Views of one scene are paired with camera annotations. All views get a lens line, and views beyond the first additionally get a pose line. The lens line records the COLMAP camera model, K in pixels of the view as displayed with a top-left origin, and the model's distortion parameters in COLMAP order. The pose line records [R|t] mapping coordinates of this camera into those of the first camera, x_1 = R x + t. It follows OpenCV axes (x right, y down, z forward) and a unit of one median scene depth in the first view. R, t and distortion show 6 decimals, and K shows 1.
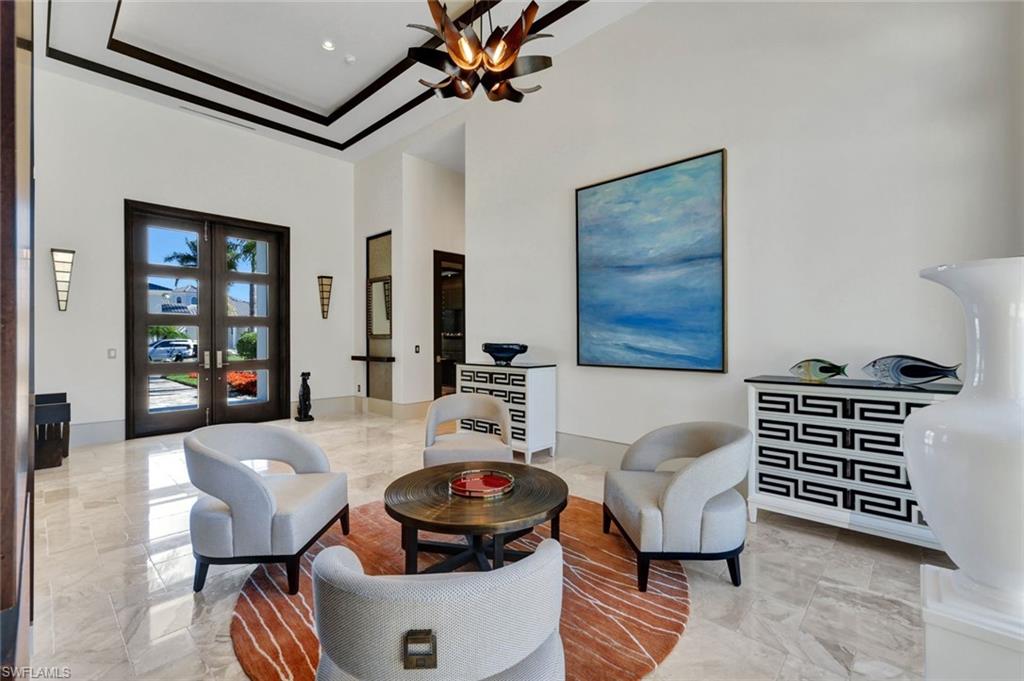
lens RADIAL K [[444.6, 0, 508.5], [0, 444.6, 344.5], [0, 0, 1]] dist [-0.004805, -0.000146]
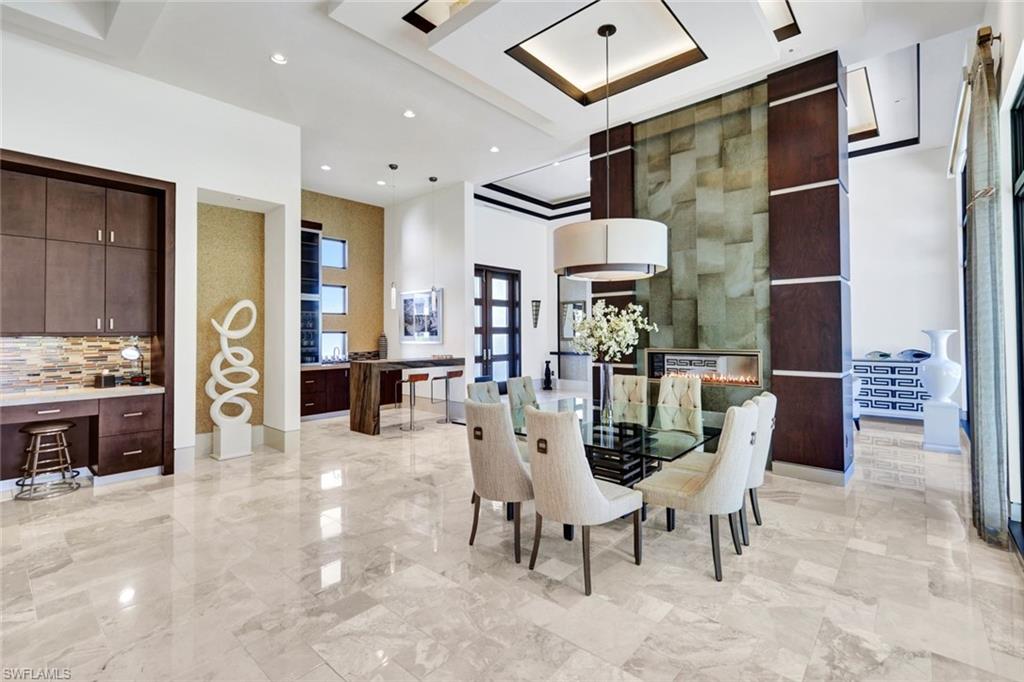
lens RADIAL K [[454.5, 0, 507.4], [0, 454.5, 327.0], [0, 0, 1]] dist [0.004341, -0.000291]
pose [[0.999573, -0.007429, 0.028262, -0.789867], [0.008118, 0.999671, -0.024322, -0.032168], [-0.028072, 0.024541, 0.999305, -0.814509]]
